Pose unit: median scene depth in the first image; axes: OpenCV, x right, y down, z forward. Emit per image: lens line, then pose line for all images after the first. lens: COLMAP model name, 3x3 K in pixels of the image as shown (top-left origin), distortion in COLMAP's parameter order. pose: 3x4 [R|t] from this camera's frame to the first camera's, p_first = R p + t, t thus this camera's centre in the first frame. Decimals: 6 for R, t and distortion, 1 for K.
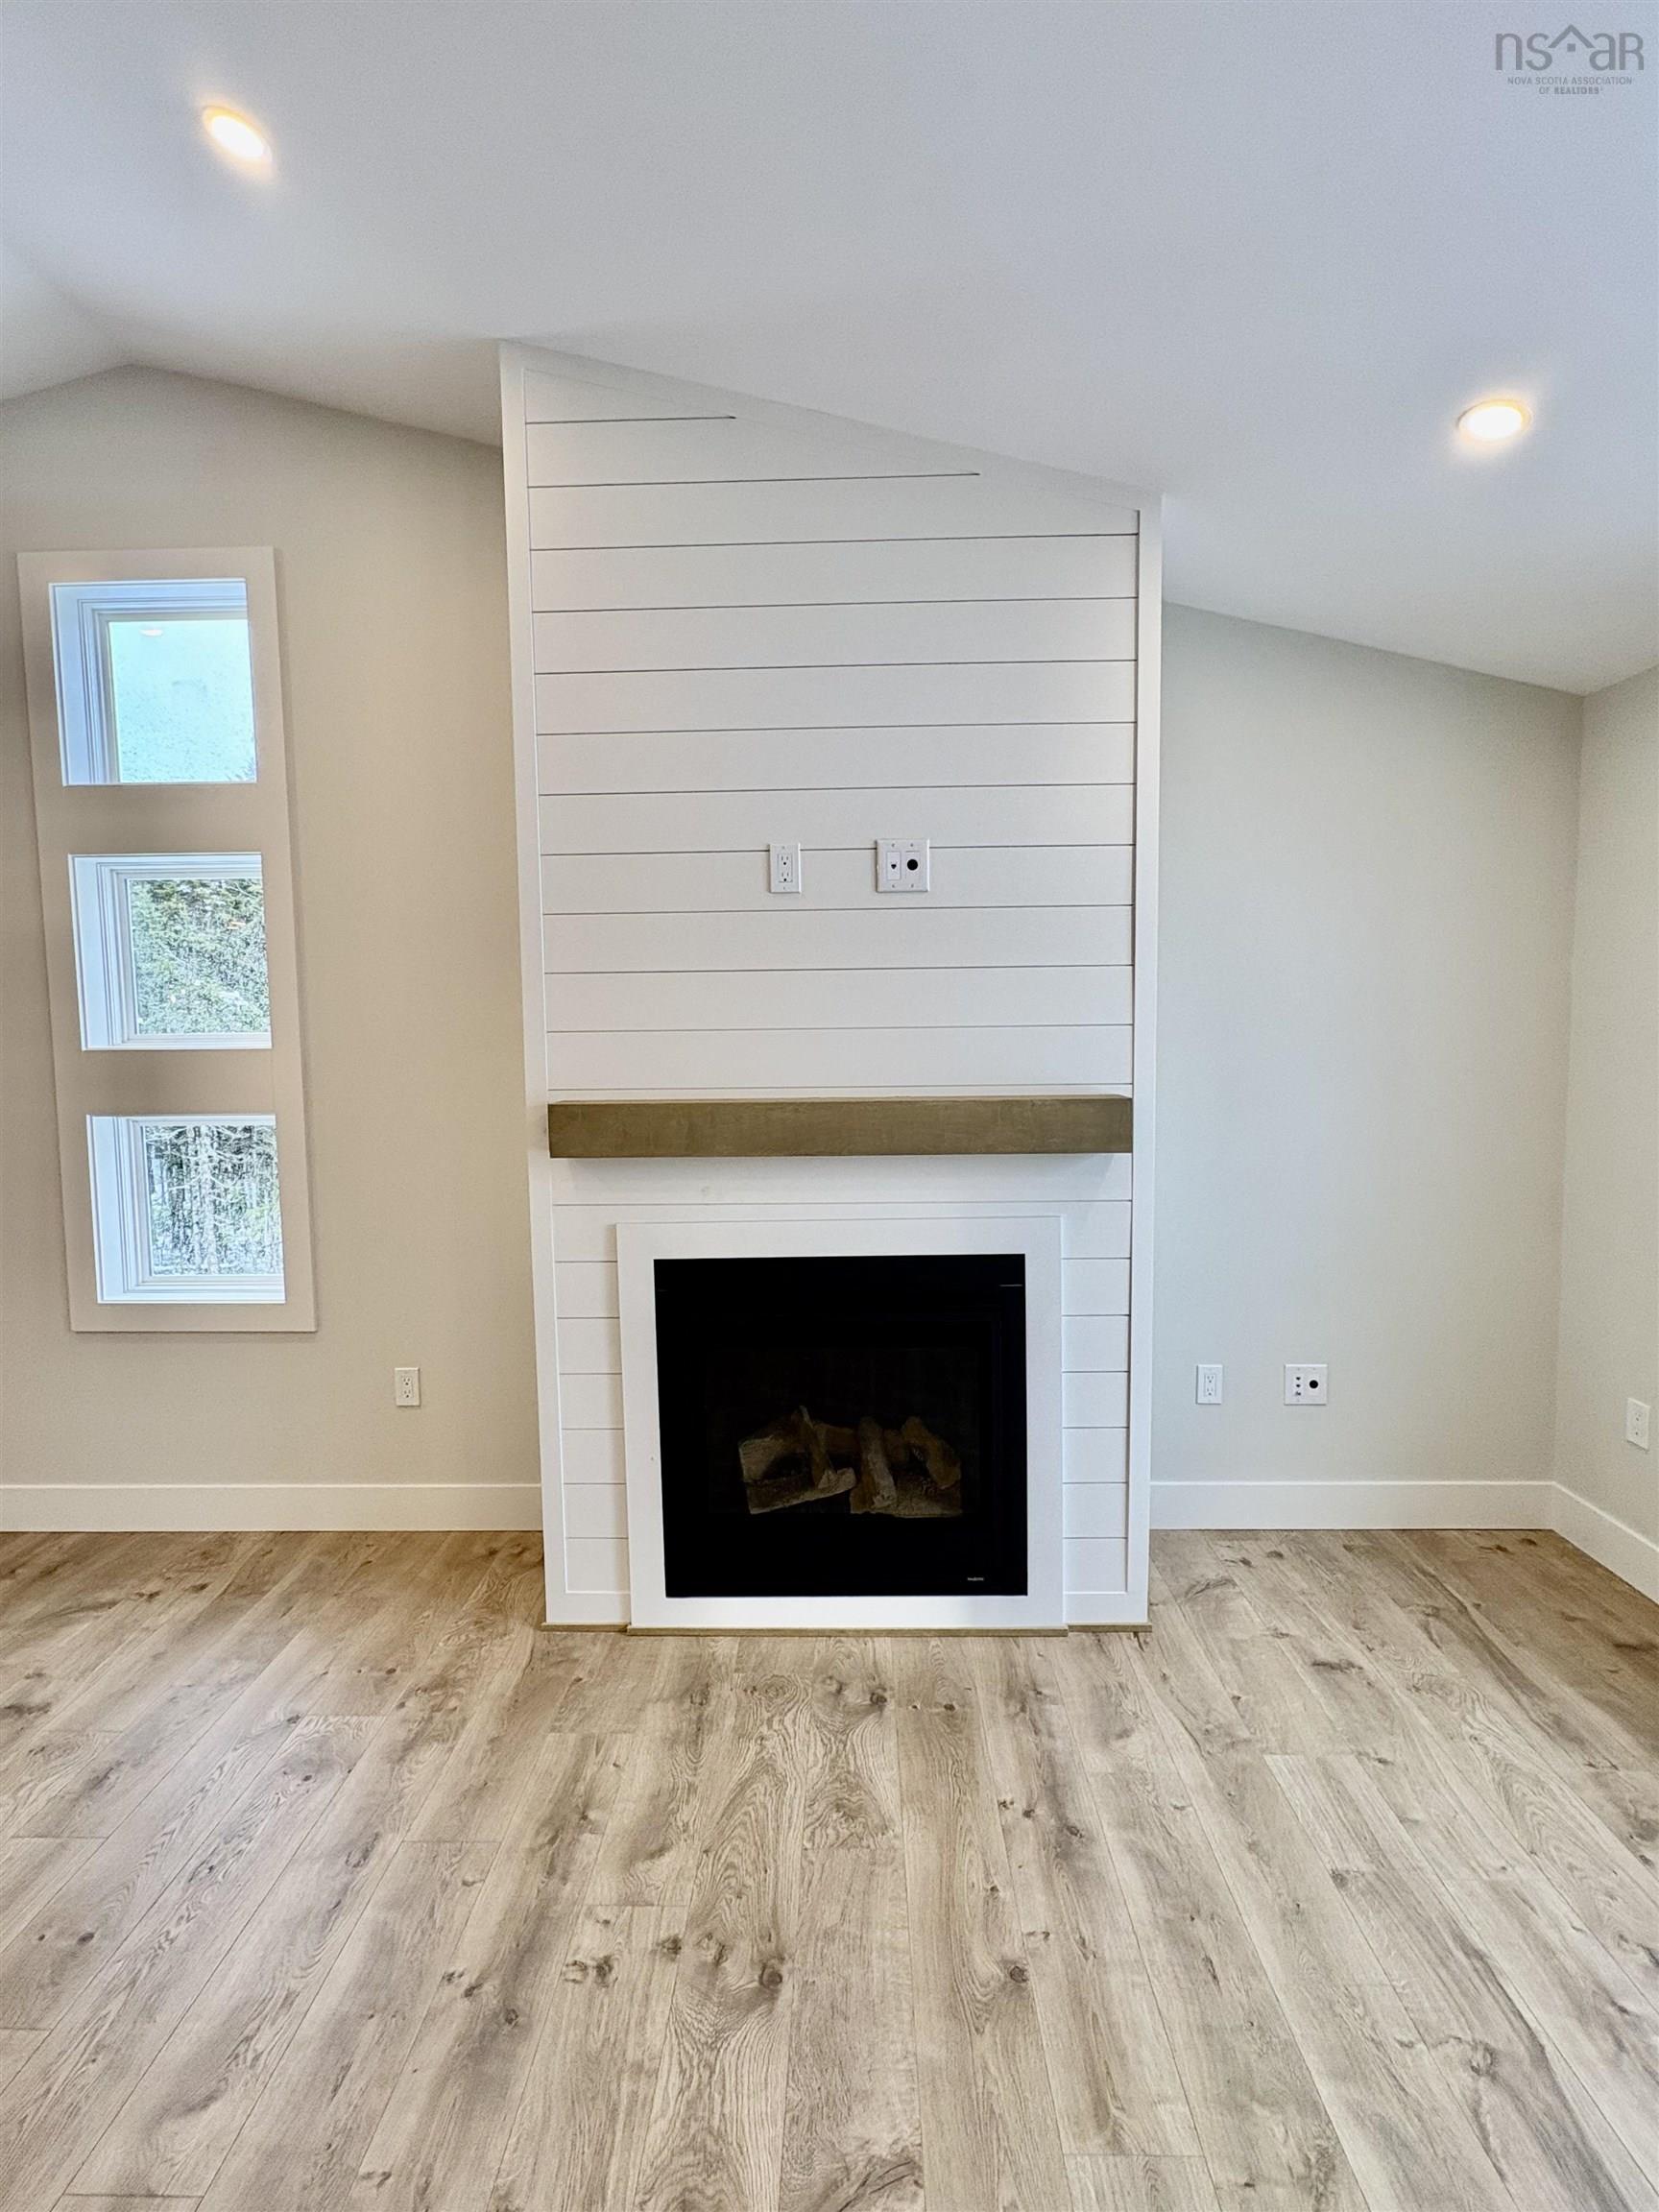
lens RADIAL K [[1015.1, 0, 827.1], [0, 1015.1, 1101.6], [0, 0, 1]] dist [-0.000605, 0.000486]
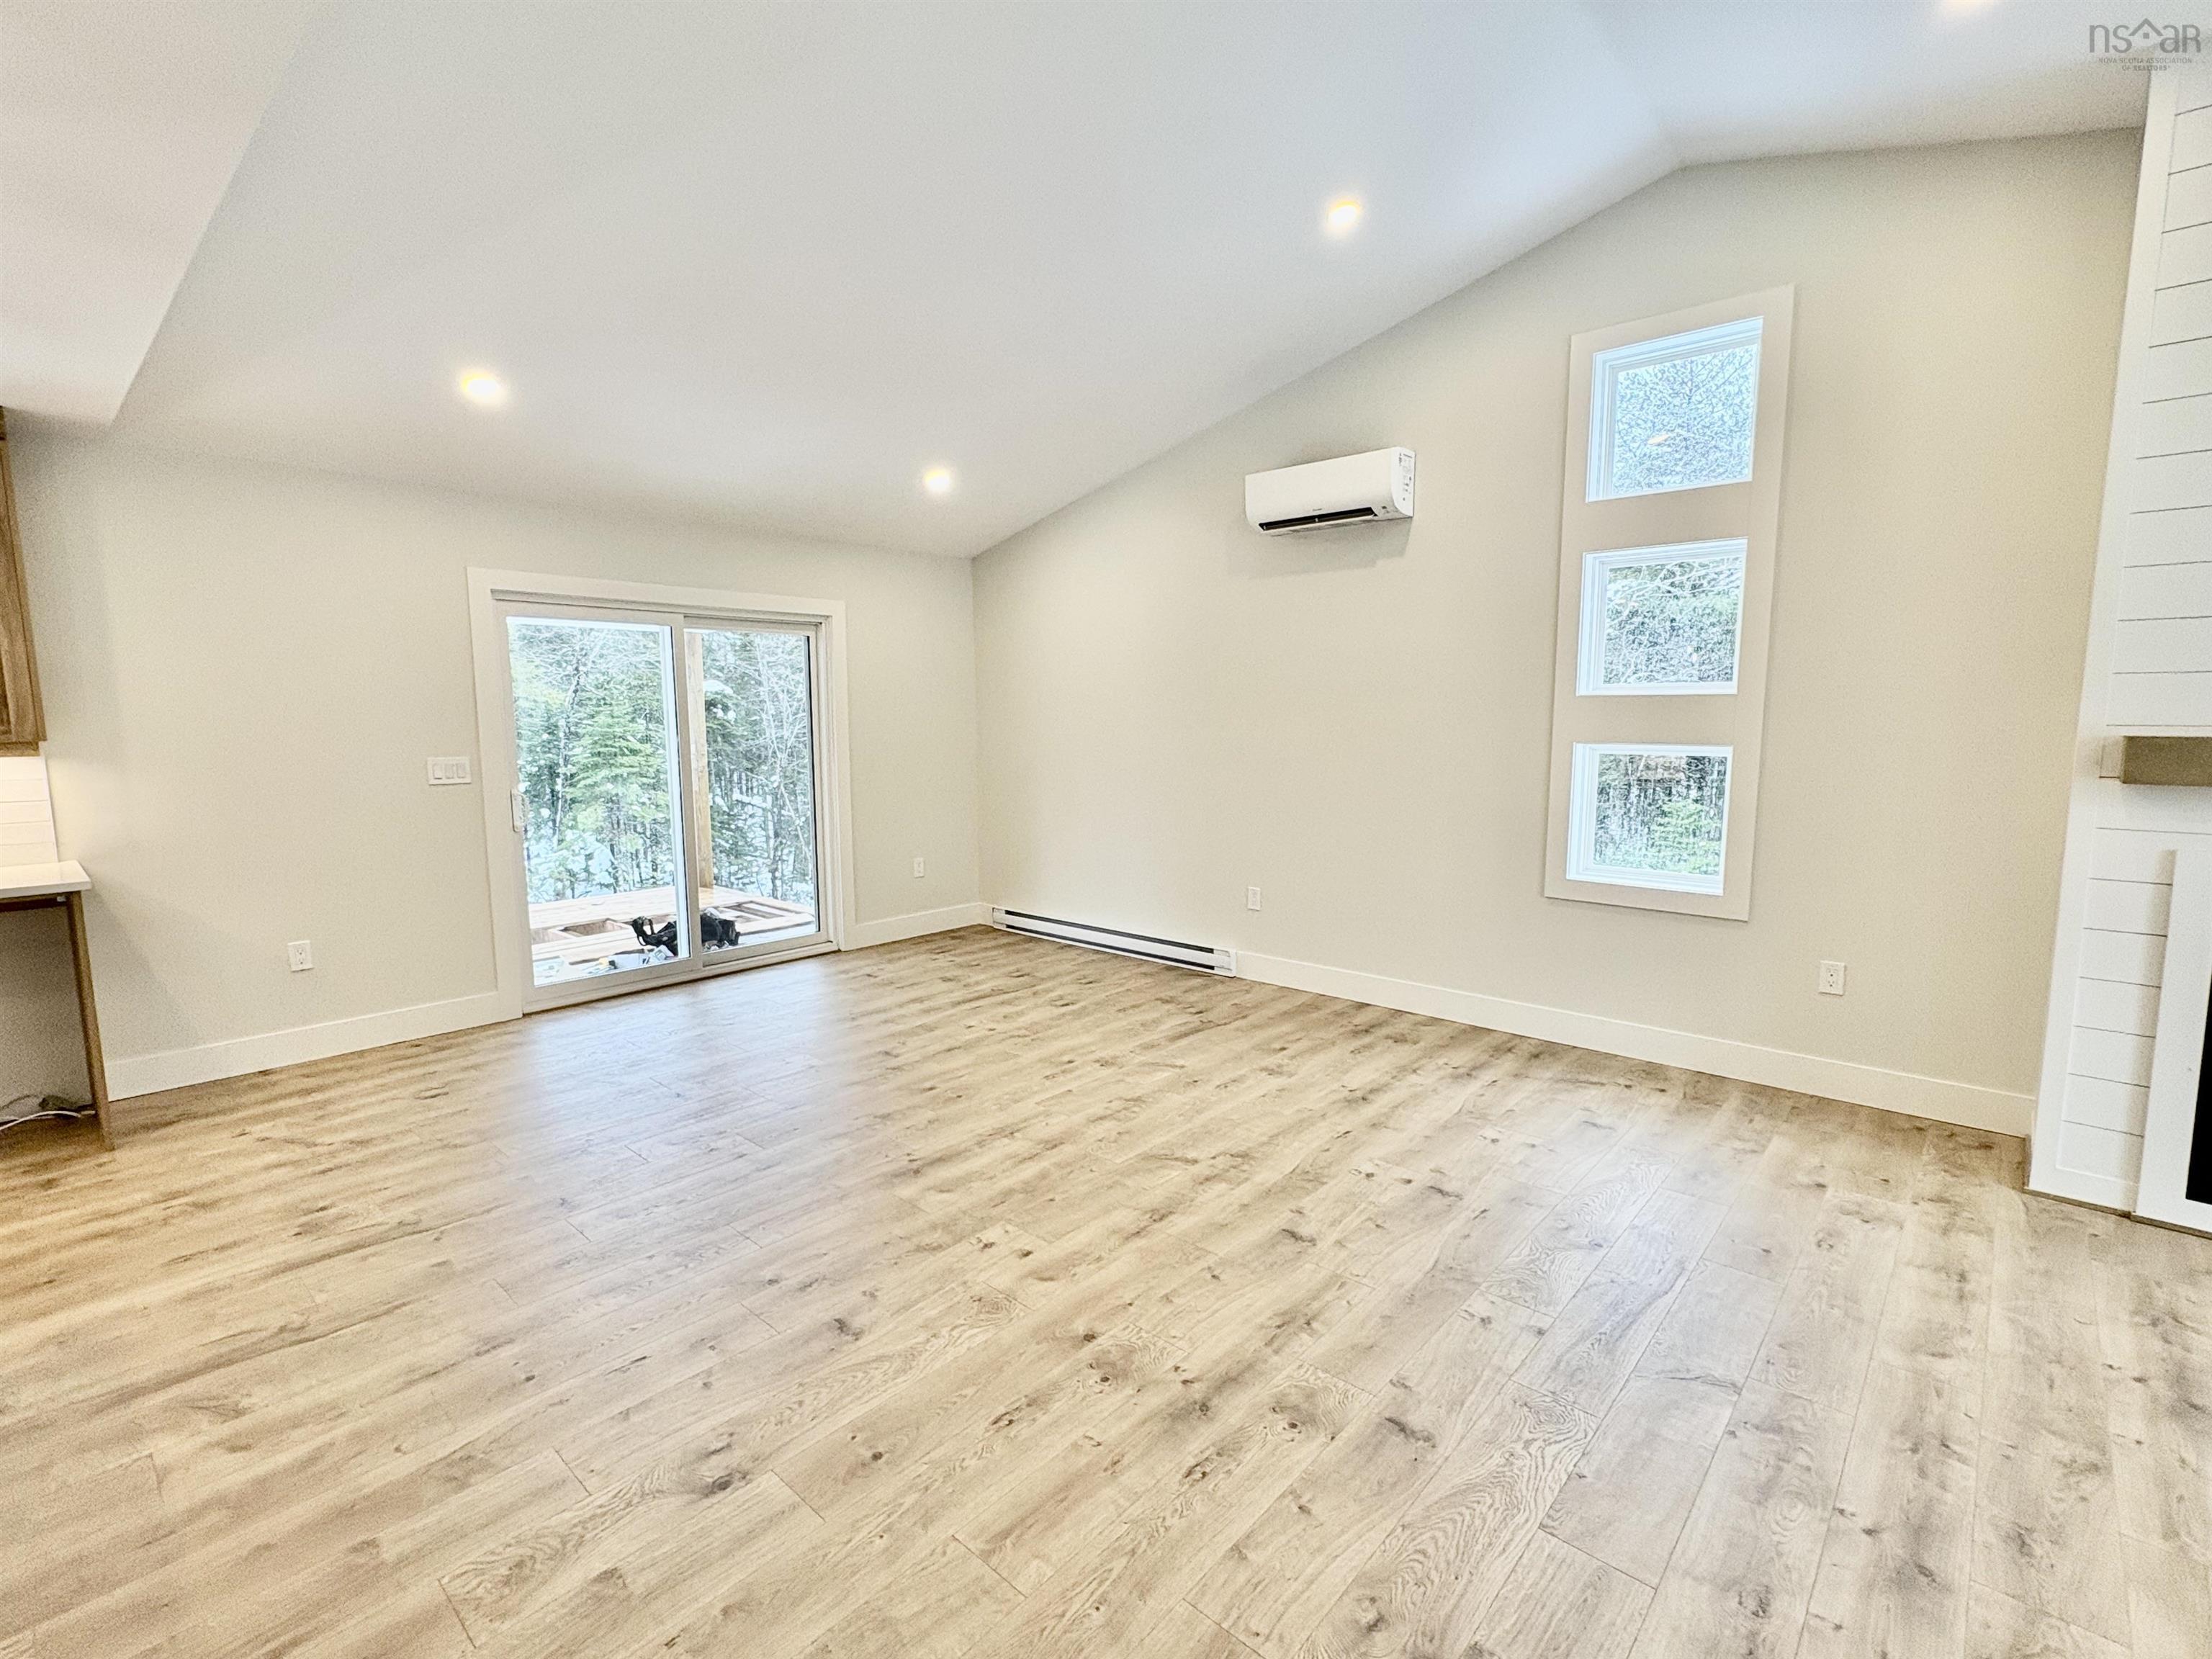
lens RADIAL K [[1015.1, 0, 1104.0], [0, 1015.1, 833.4], [0, 0, 1]] dist [-0.000605, 0.000486]
pose [[0.757991, 0.089944, -0.646034, -0.375071], [-0.054801, 0.995727, 0.074332, 0.084084], [0.649959, -0.020940, 0.759681, -0.571074]]
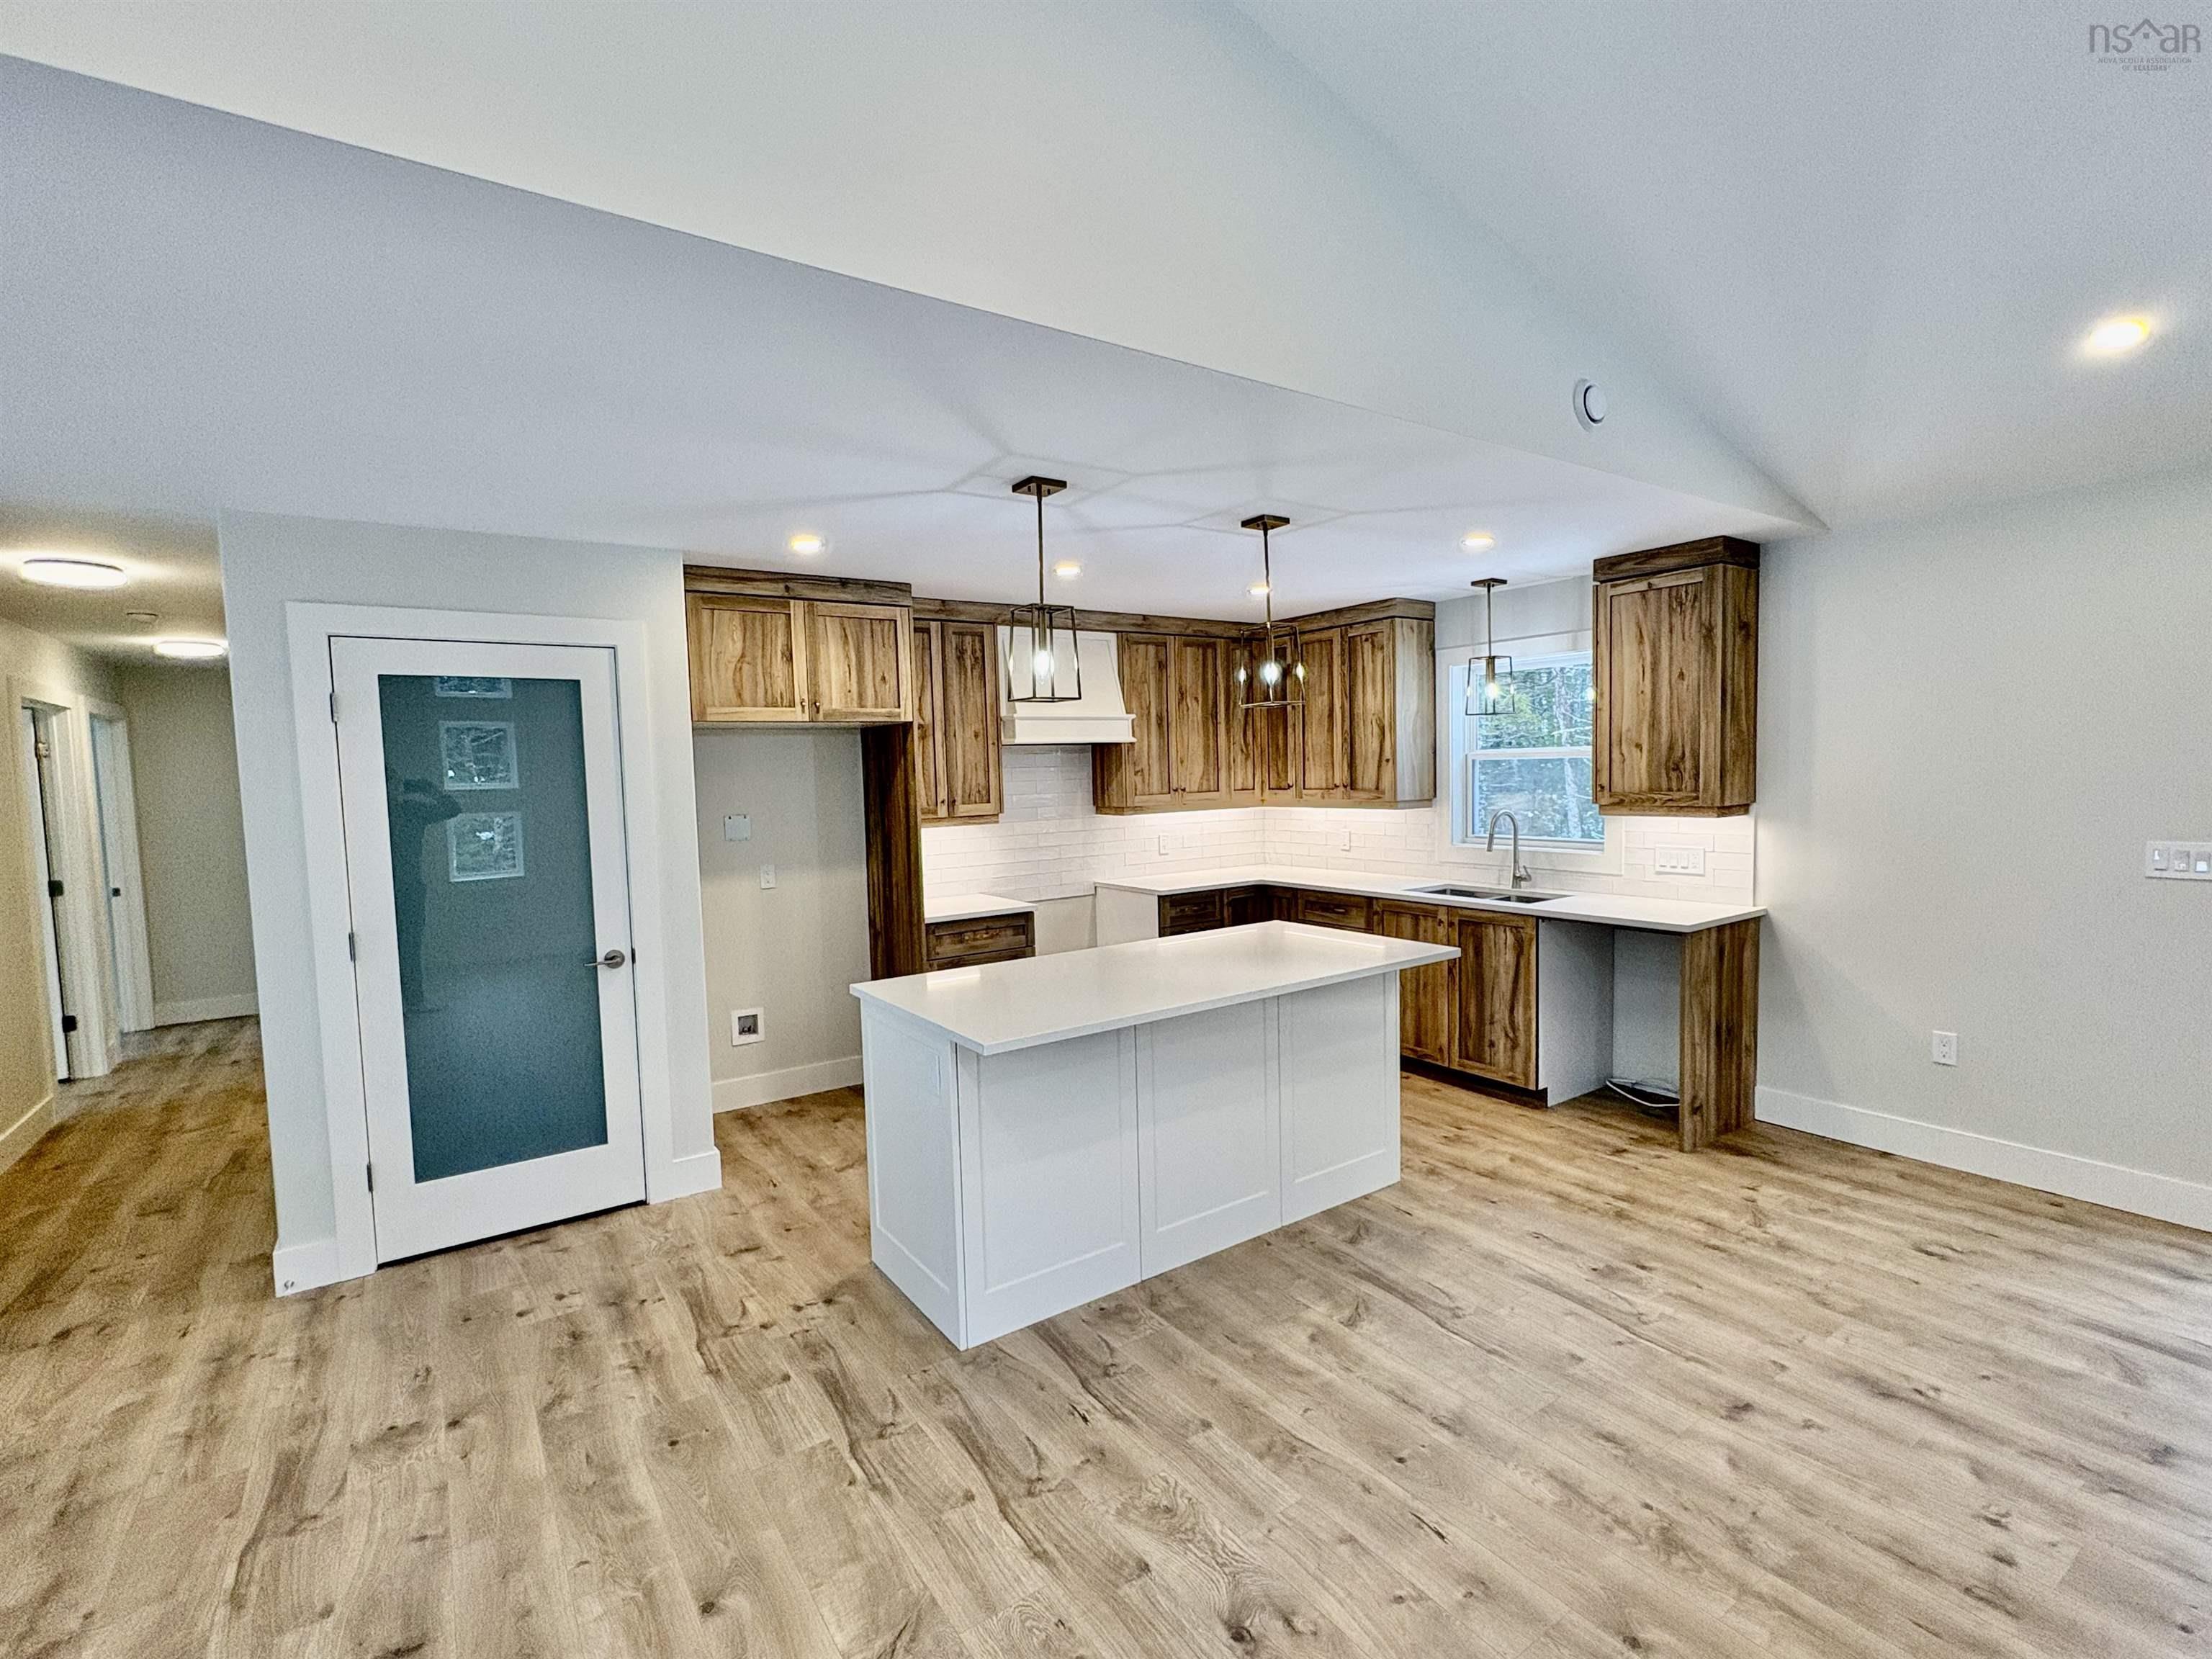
lens RADIAL K [[1015.1, 0, 1104.0], [0, 1015.1, 833.4], [0, 0, 1]] dist [-0.000605, 0.000486]
pose [[-0.809218, 0.075133, -0.582684, -0.572419], [-0.003988, 0.991064, 0.133329, -0.029222], [0.587494, 0.110216, -0.801687, 0.266953]]
